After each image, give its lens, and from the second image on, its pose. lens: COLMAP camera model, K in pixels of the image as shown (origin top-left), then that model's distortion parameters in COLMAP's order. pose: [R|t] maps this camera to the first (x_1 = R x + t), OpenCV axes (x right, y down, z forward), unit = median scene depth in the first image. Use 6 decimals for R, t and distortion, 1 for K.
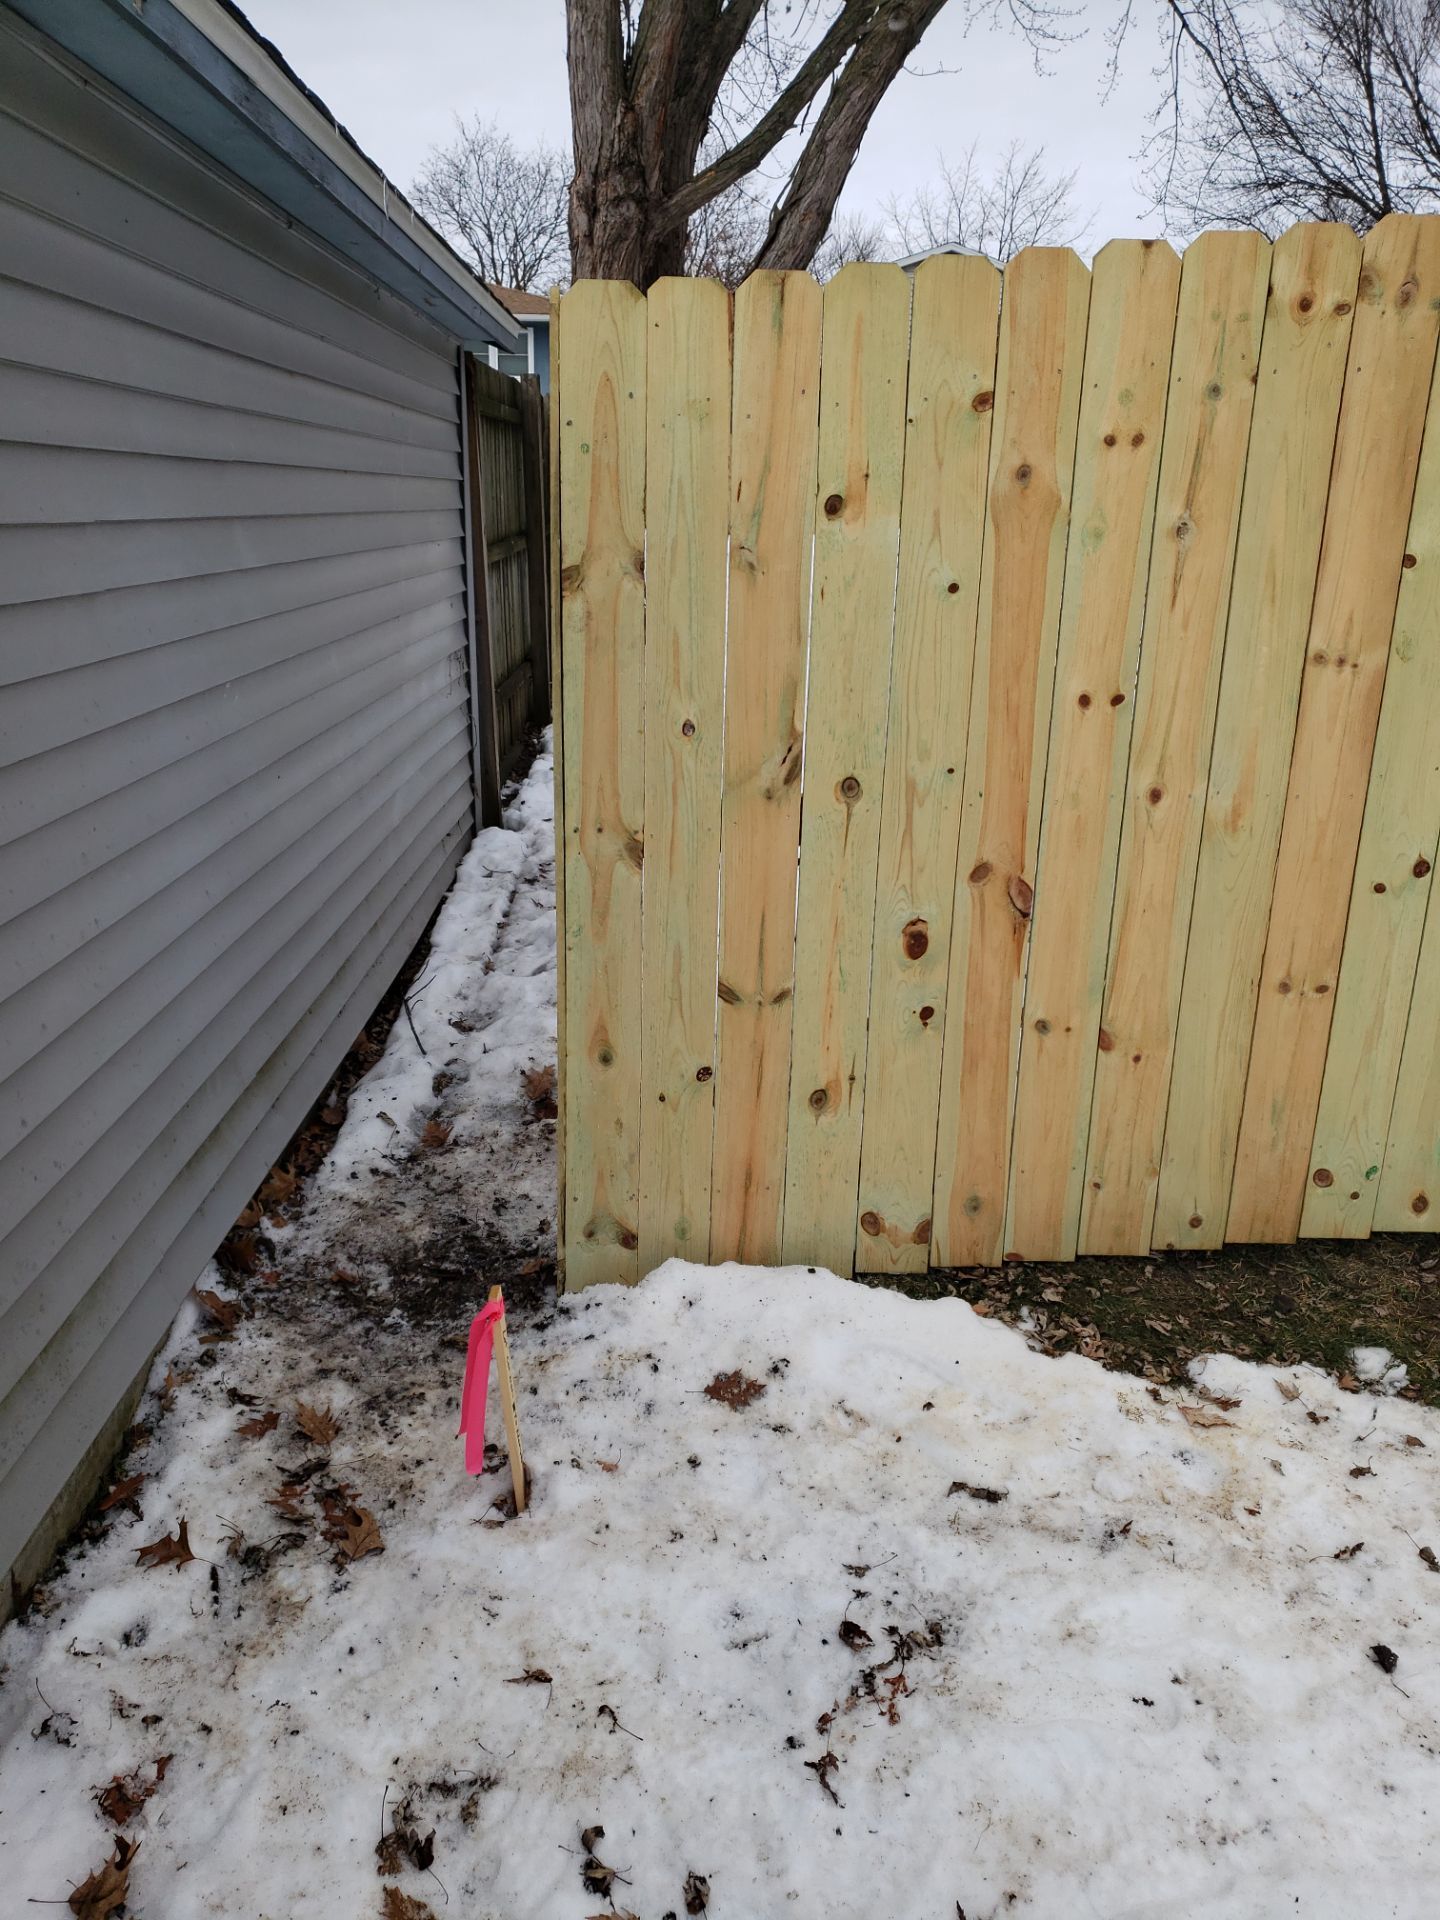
lens RADIAL K [[1470.7, 0, 720.0], [0, 1470.7, 960.0], [0, 0, 1]] dist [0.000599, 0.001282]
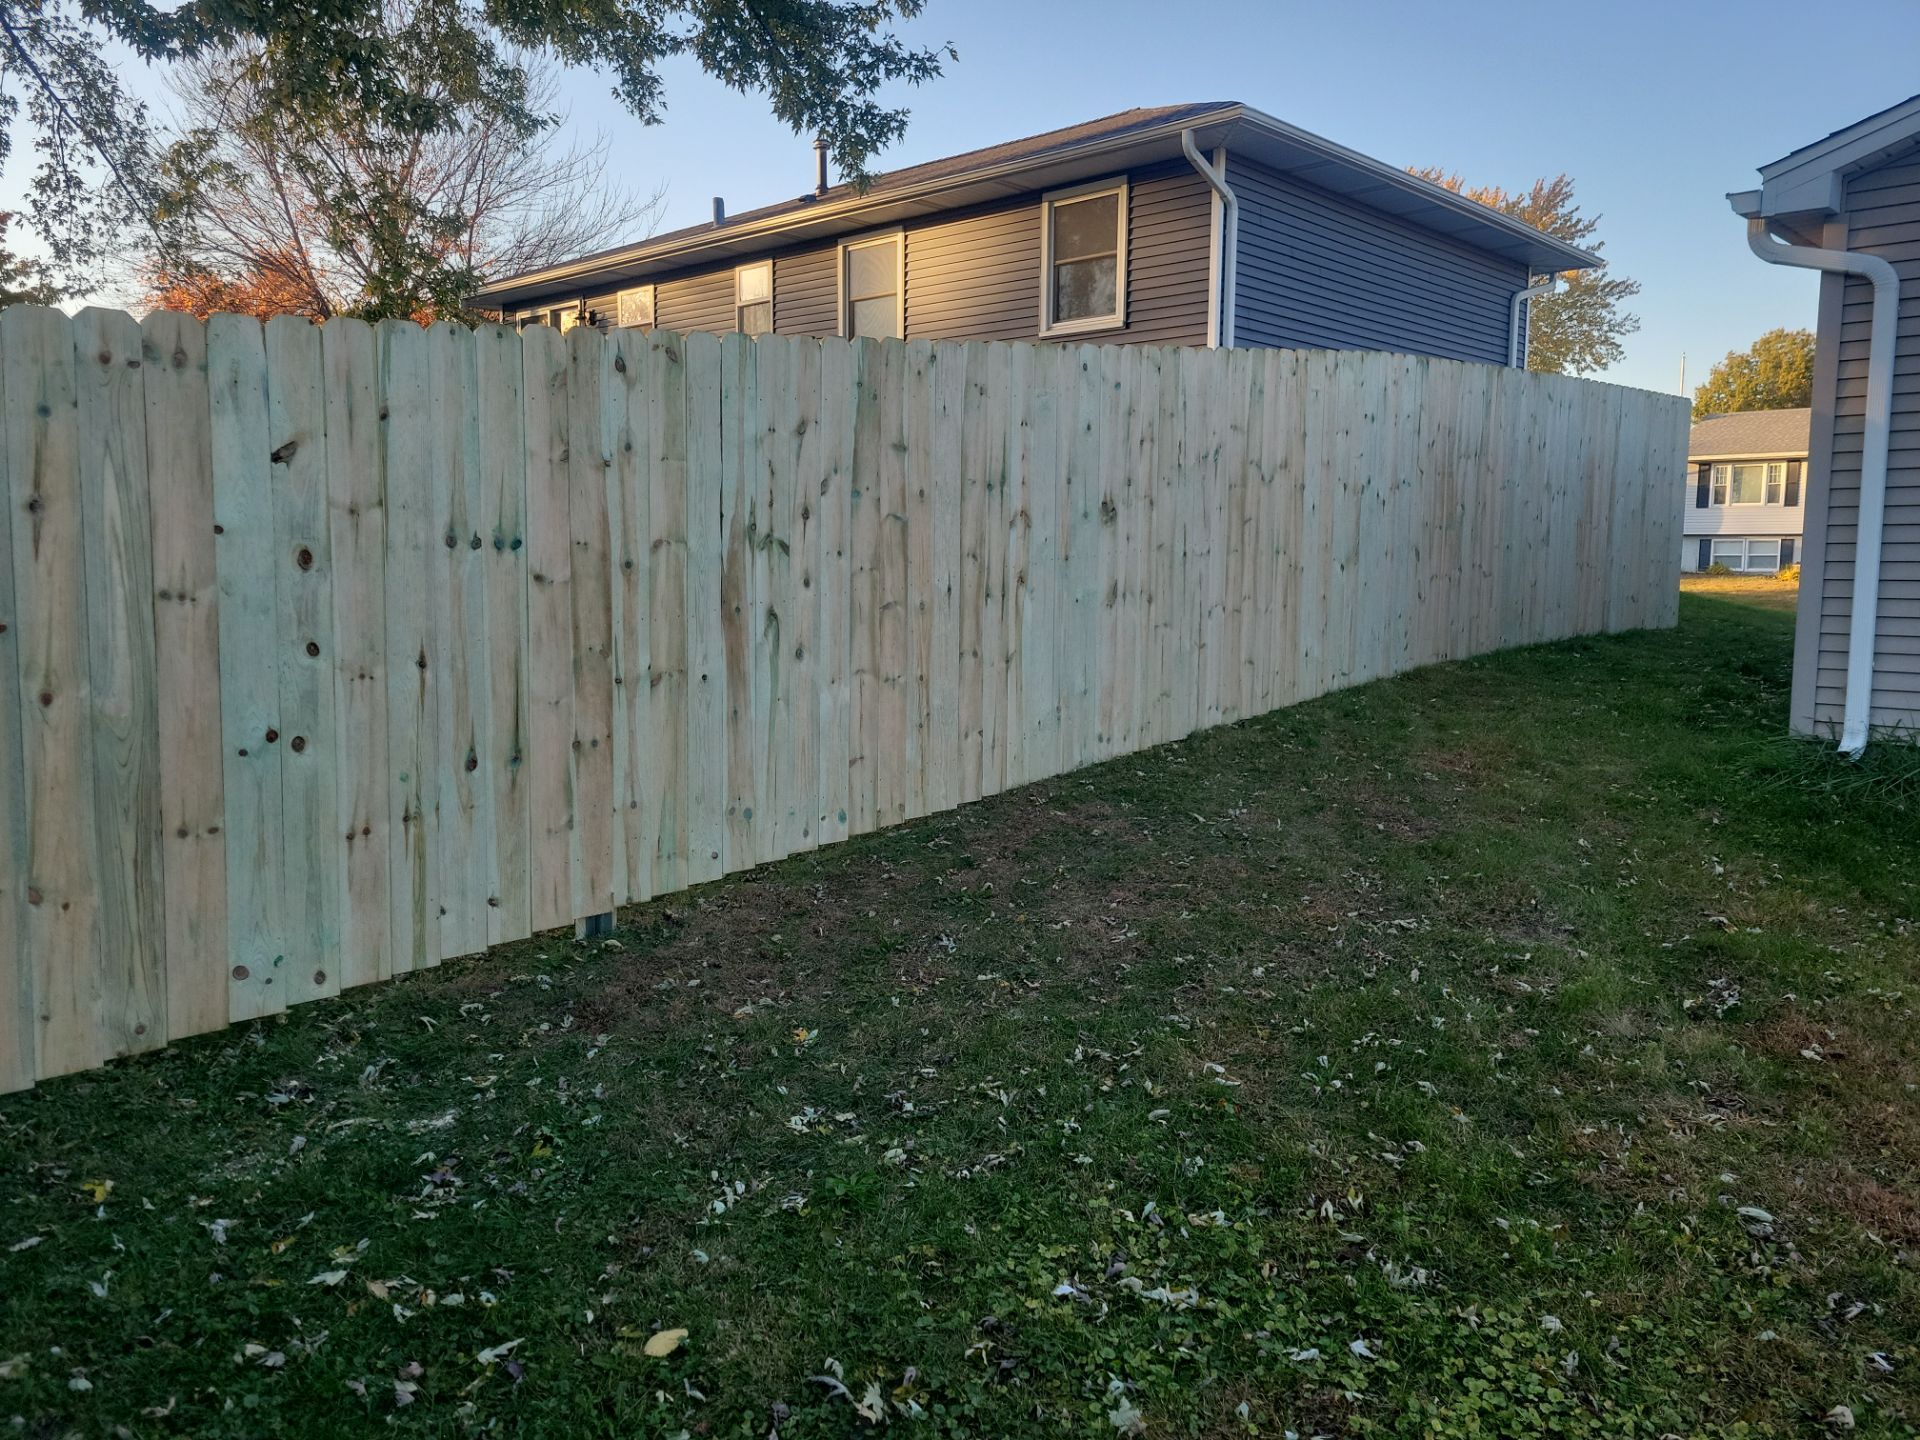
lens RADIAL K [[1438.2, 0, 960.4], [0, 1438.2, 703.4], [0, 0, 1]] dist [0.039036, -0.003748]
pose [[0.706216, -0.077961, 0.703690, -0.050833], [0.210705, 0.972026, -0.103772, 0.210734], [-0.675915, 0.221557, 0.702888, -0.503127]]
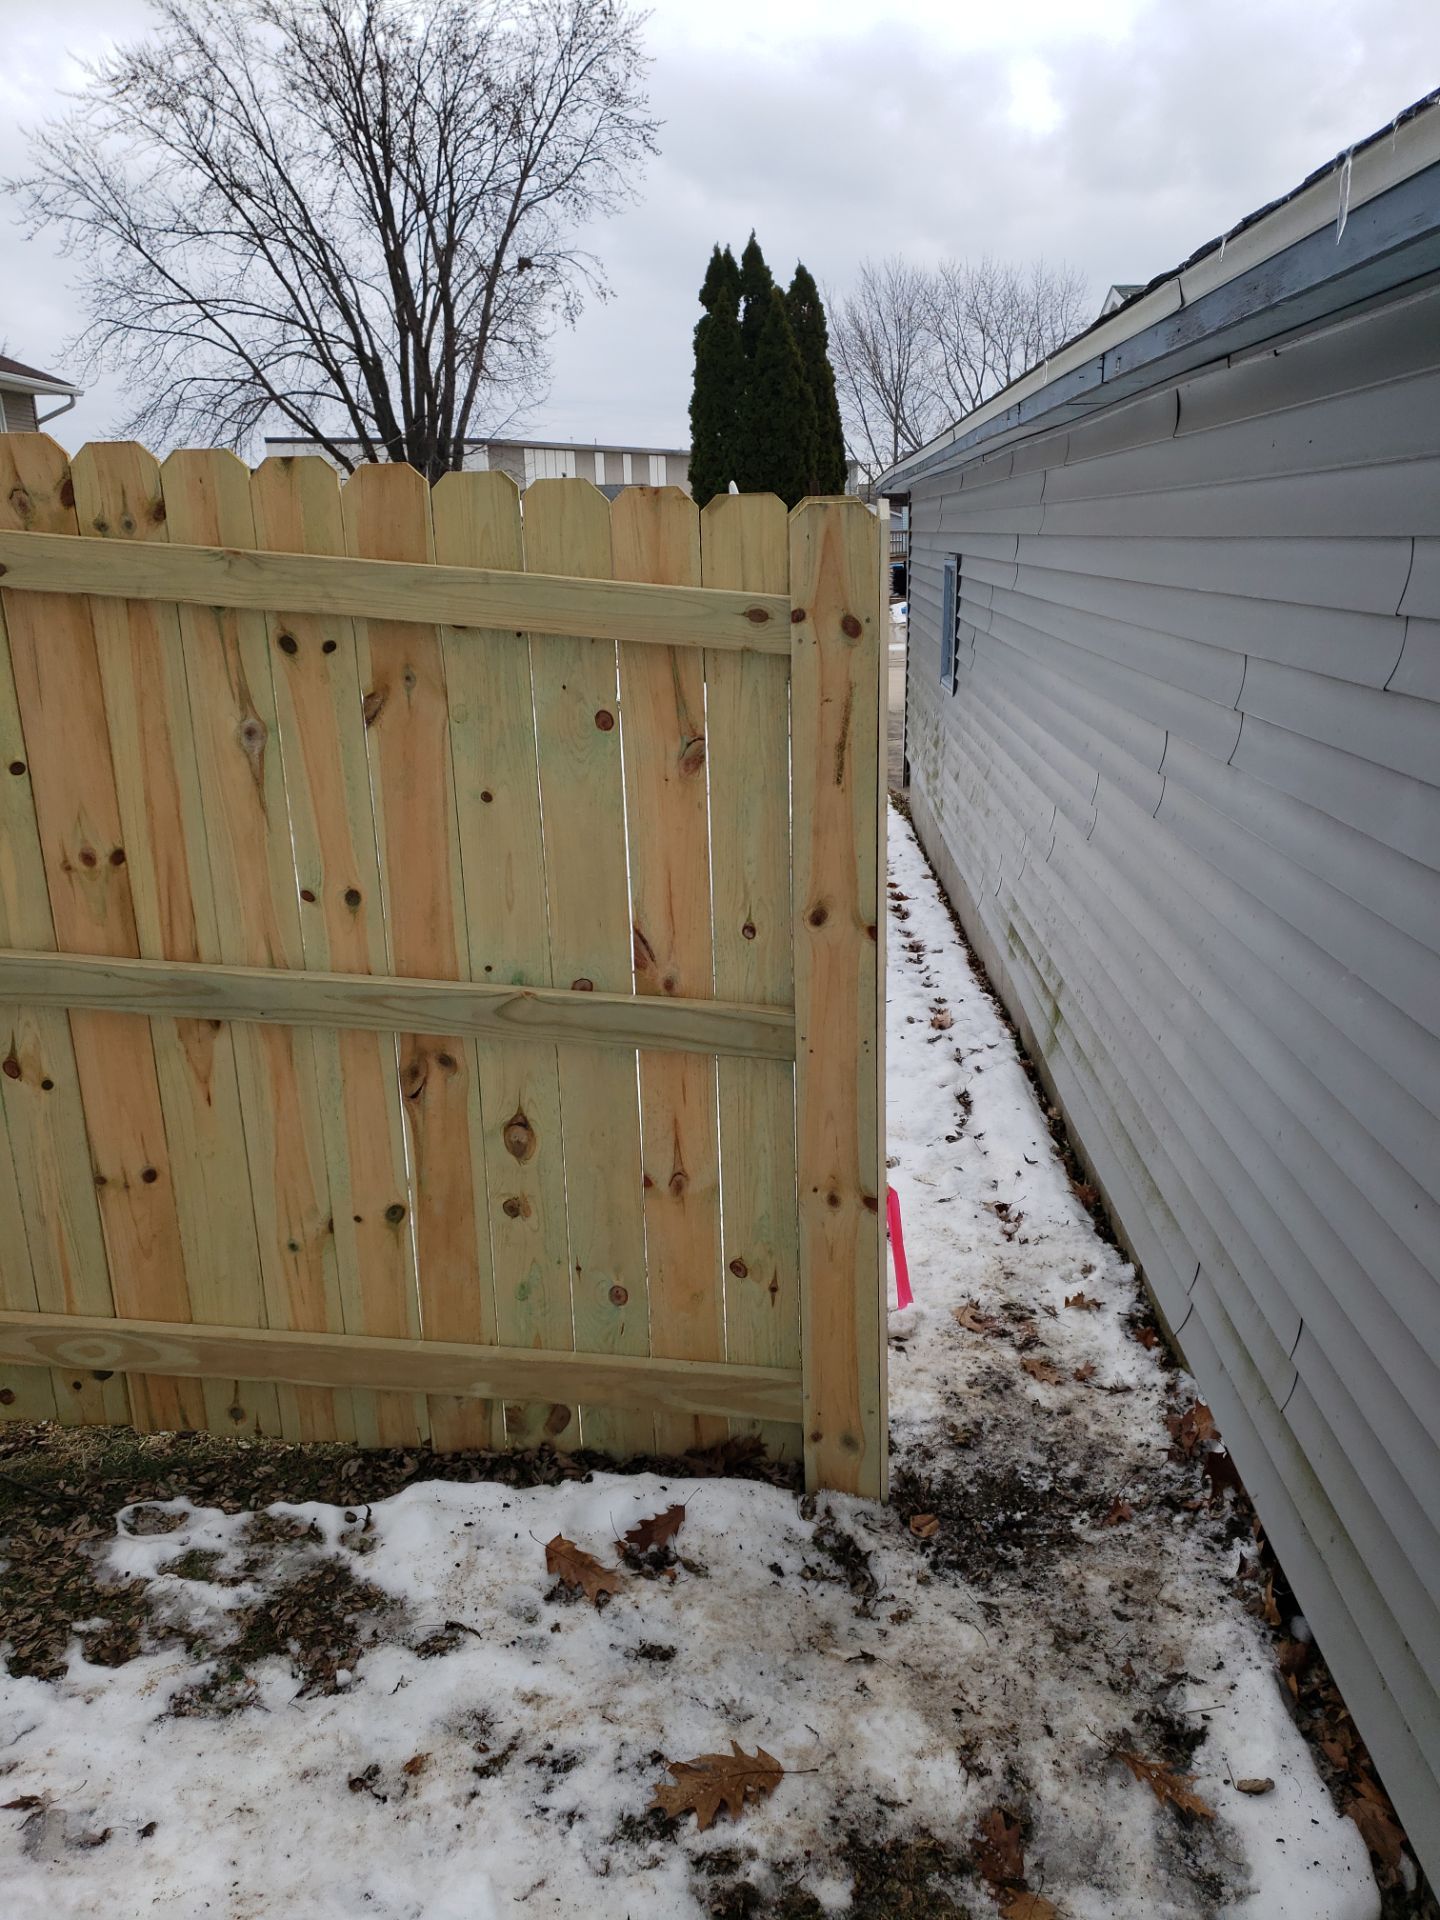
lens RADIAL K [[1470.7, 0, 720.0], [0, 1470.7, 960.0], [0, 0, 1]] dist [0.000599, 0.001282]
pose [[-0.997941, -0.015282, 0.062293, -0.051639], [0.021484, 0.835462, 0.549128, -0.550285], [-0.060435, 0.549336, -0.833413, 1.479452]]
